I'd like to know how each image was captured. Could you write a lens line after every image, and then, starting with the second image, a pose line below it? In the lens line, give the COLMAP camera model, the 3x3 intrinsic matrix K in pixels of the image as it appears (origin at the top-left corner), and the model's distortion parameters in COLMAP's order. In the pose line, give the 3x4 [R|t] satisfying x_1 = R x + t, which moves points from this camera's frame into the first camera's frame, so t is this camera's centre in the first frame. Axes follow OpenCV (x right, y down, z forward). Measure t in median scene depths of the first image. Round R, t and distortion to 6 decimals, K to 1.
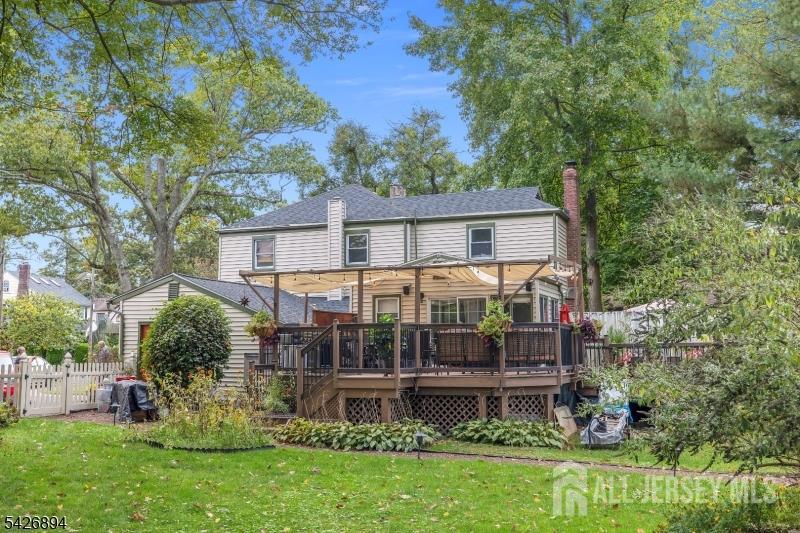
lens RADIAL K [[771.3, 0, 400.0], [0, 771.3, 266.5], [0, 0, 1]] dist [0.001002, 0.001232]
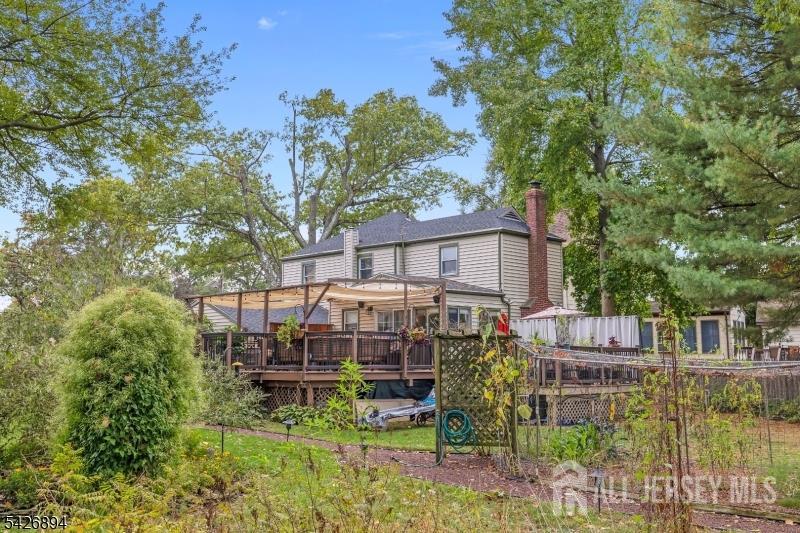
lens RADIAL K [[771.3, 0, 400.0], [0, 771.3, 266.5], [0, 0, 1]] dist [0.001002, 0.001232]
pose [[0.917968, -0.044547, -0.394145, 0.477366], [0.040852, 0.999007, -0.017765, -0.004237], [0.394545, 0.000206, 0.918876, -0.081197]]
